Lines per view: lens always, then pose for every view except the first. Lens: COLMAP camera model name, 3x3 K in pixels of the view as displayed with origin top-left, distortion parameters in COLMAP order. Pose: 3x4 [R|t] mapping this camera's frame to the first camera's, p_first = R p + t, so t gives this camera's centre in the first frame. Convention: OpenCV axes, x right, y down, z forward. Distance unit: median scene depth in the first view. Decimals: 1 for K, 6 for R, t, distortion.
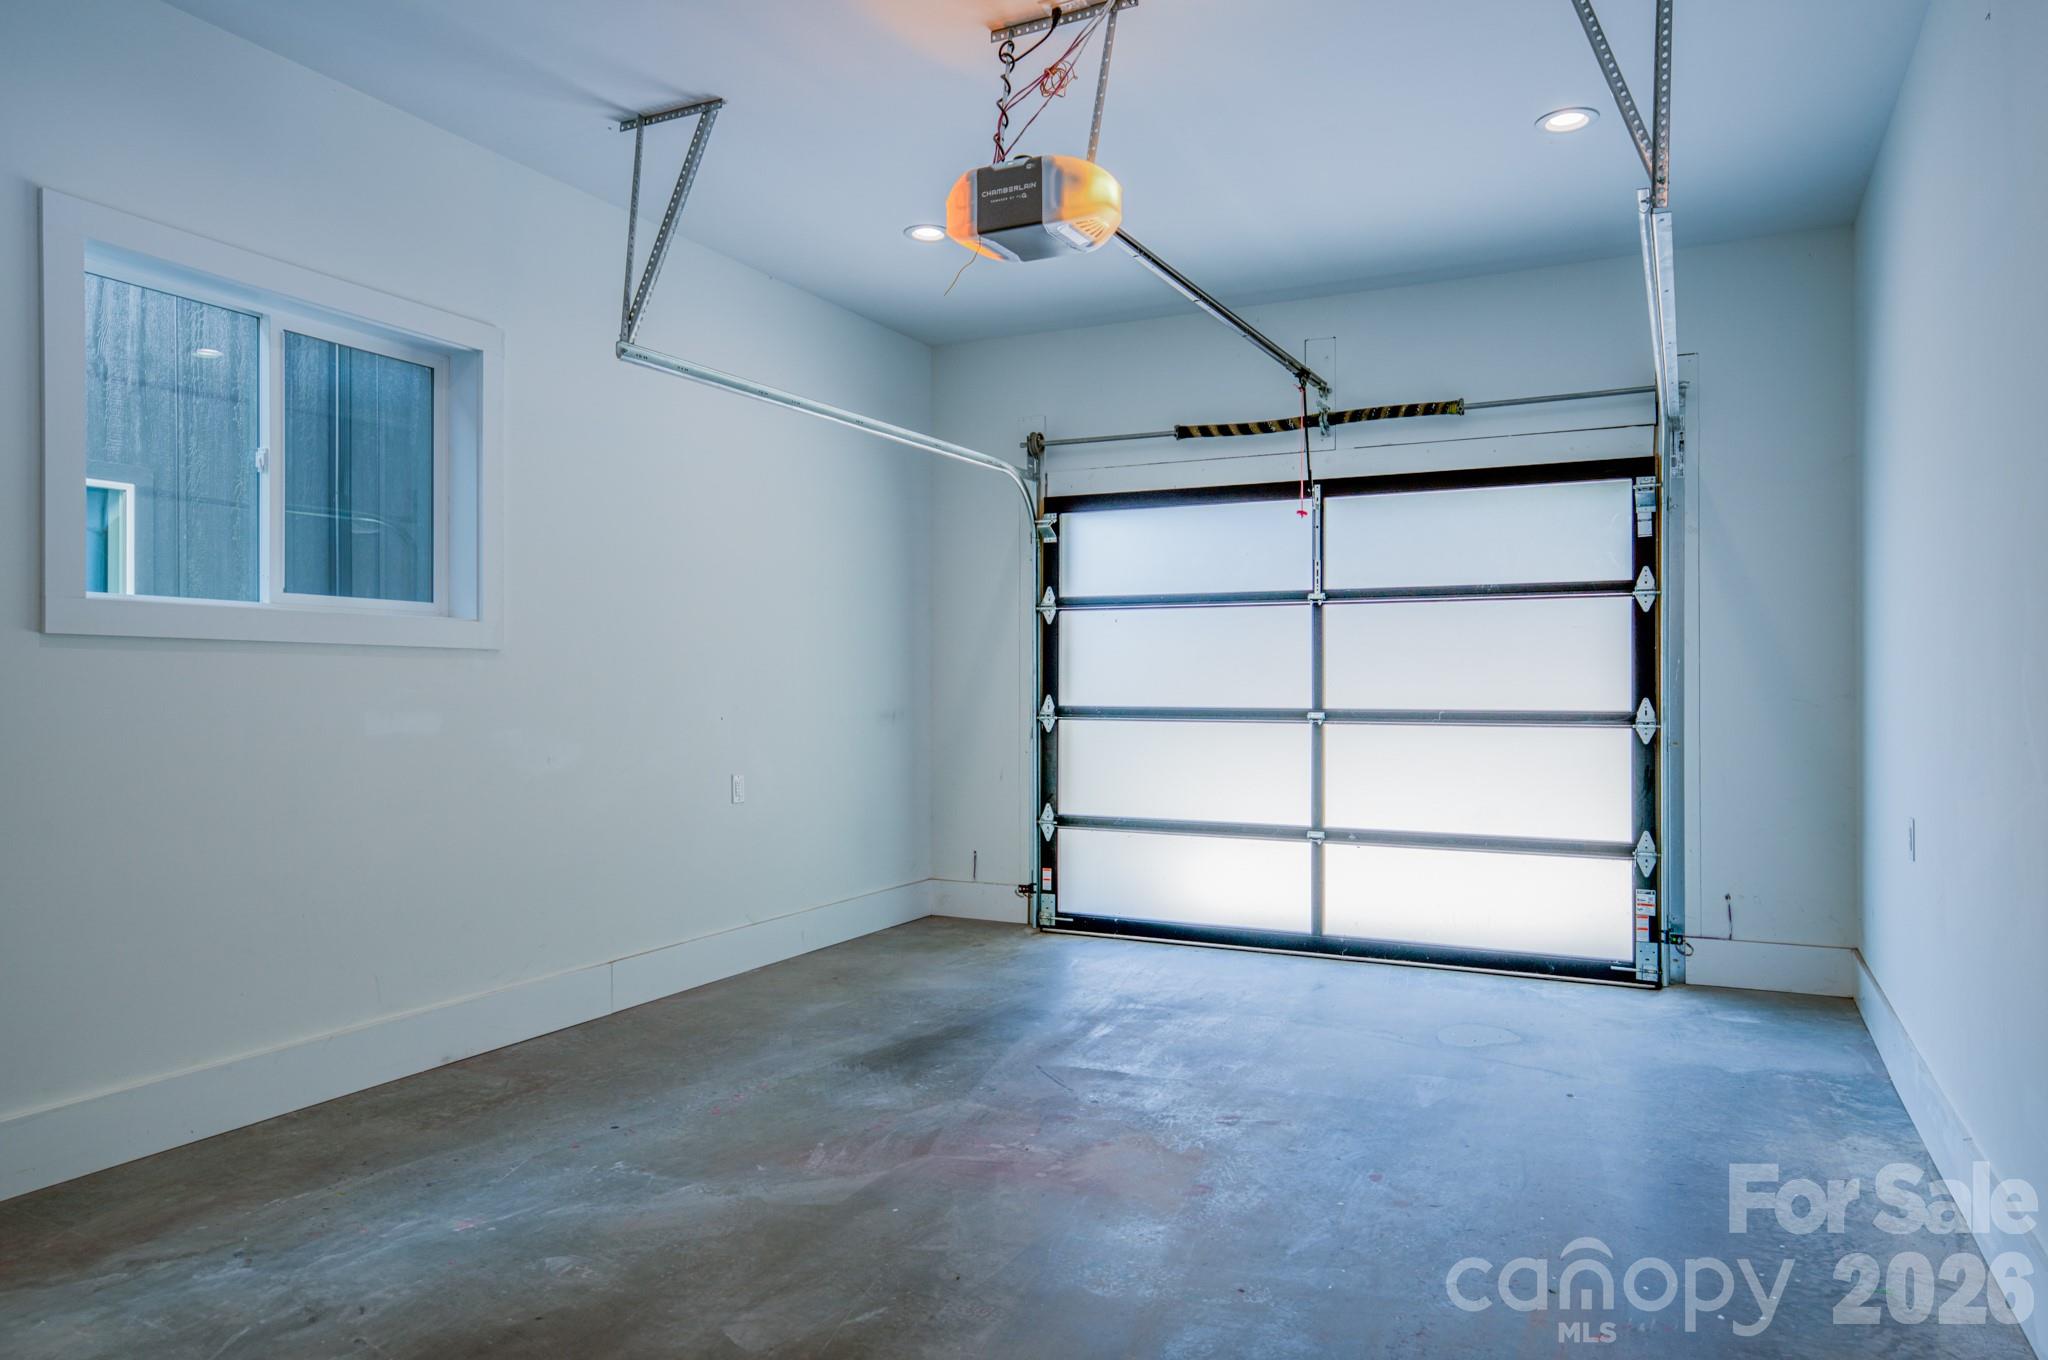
lens RADIAL K [[1328.1, 0, 1011.0], [0, 1328.1, 677.4], [0, 0, 1]] dist [0.028030, 0.004122]
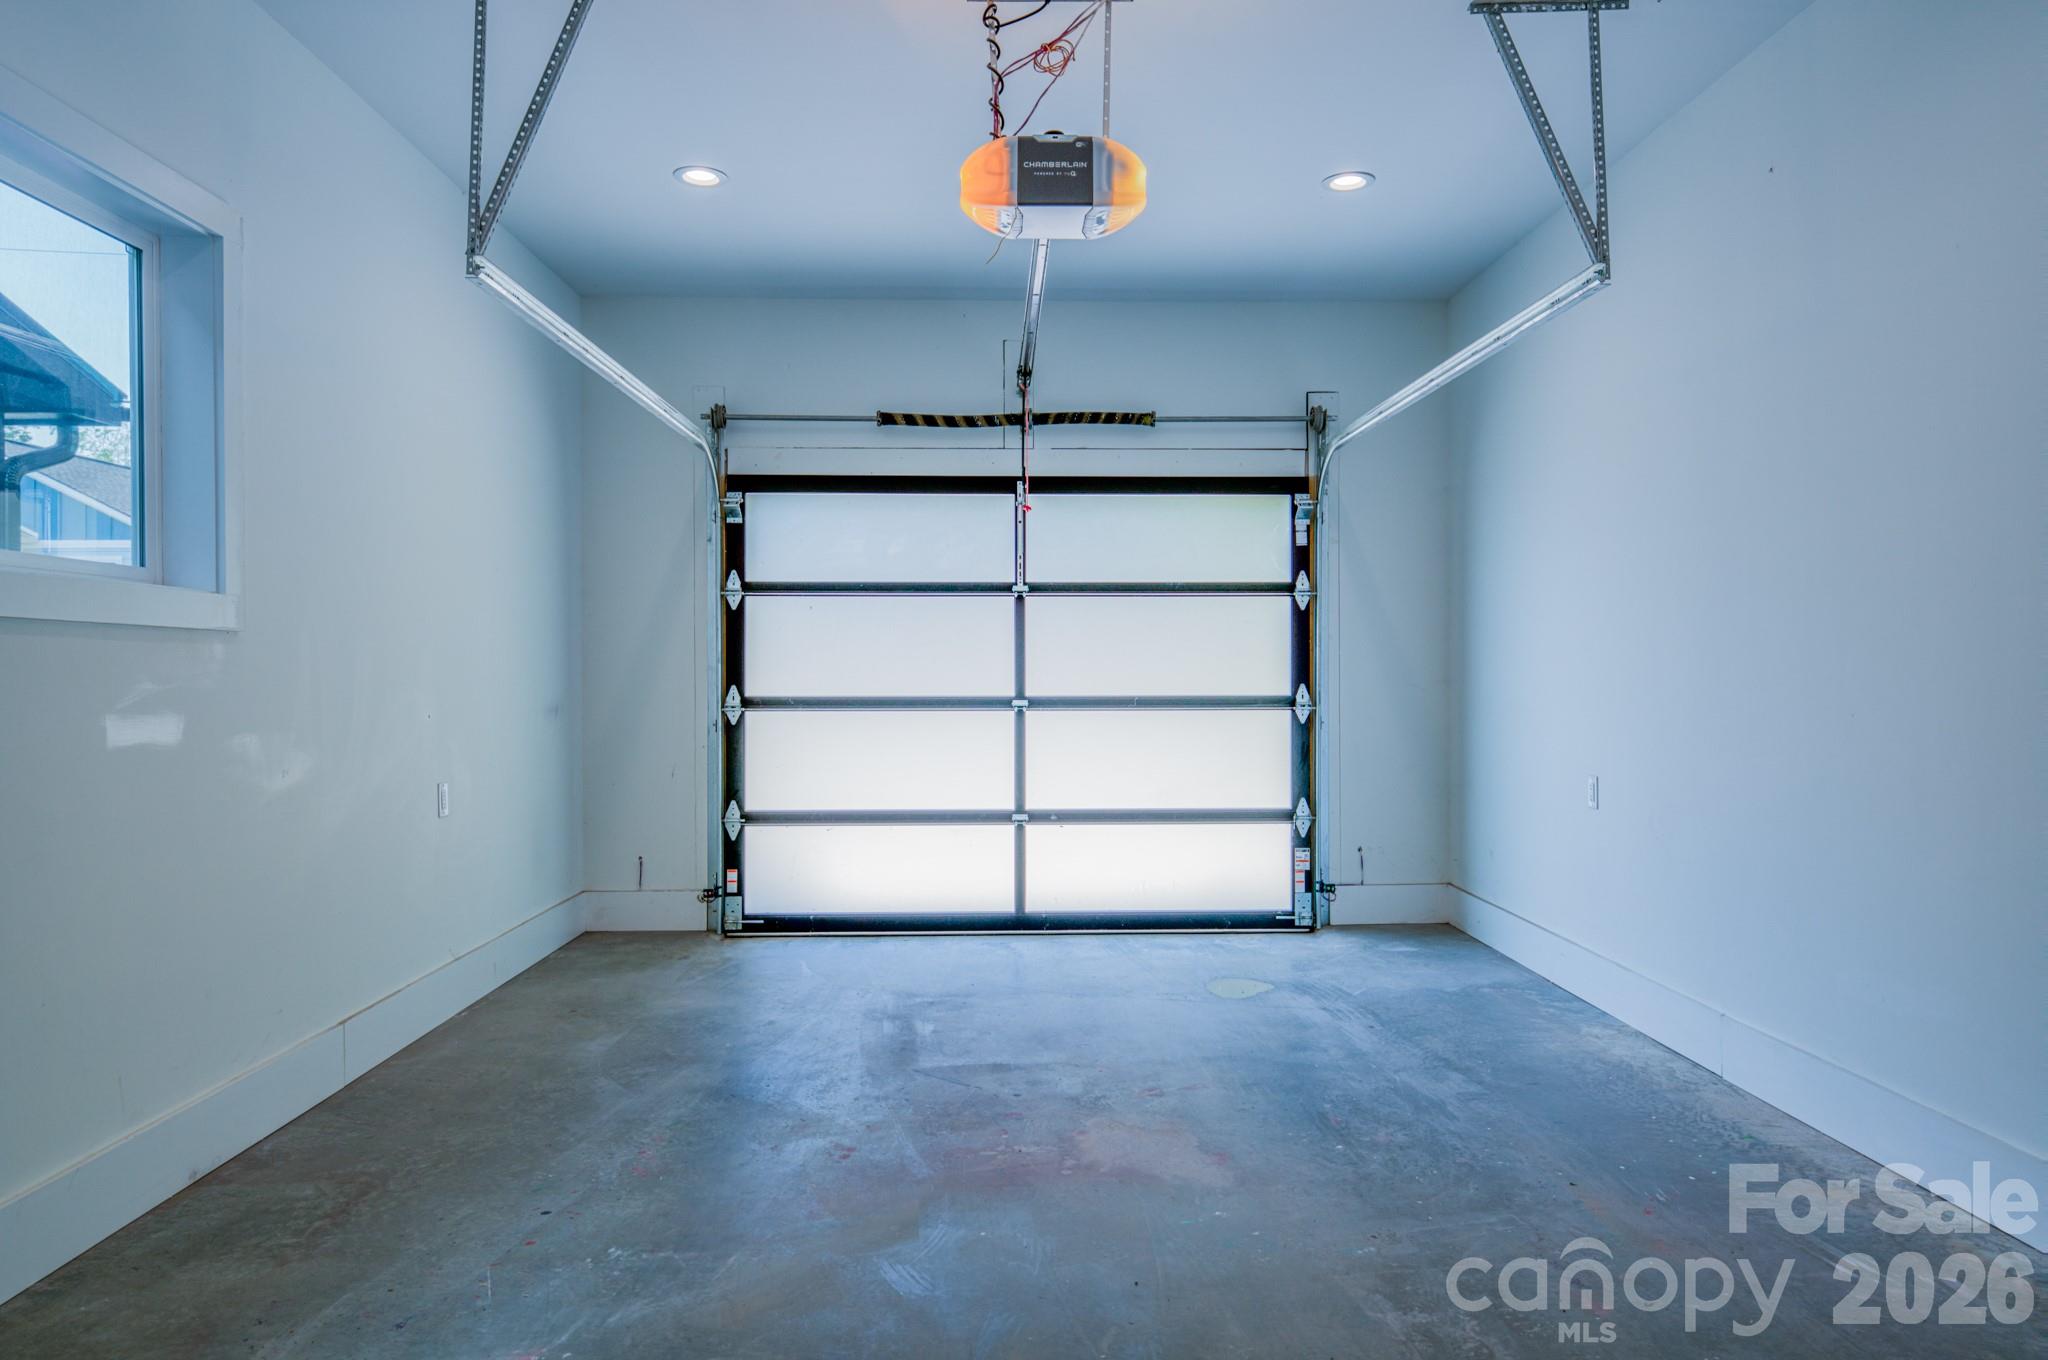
lens RADIAL K [[1328.1, 0, 1012.1], [0, 1328.1, 677.4], [0, 0, 1]] dist [0.028030, 0.004122]
pose [[0.883744, -0.004729, 0.467948, -0.290377], [0.000477, 0.999958, 0.009205, -0.001063], [-0.467971, -0.007912, 0.883708, 0.092478]]
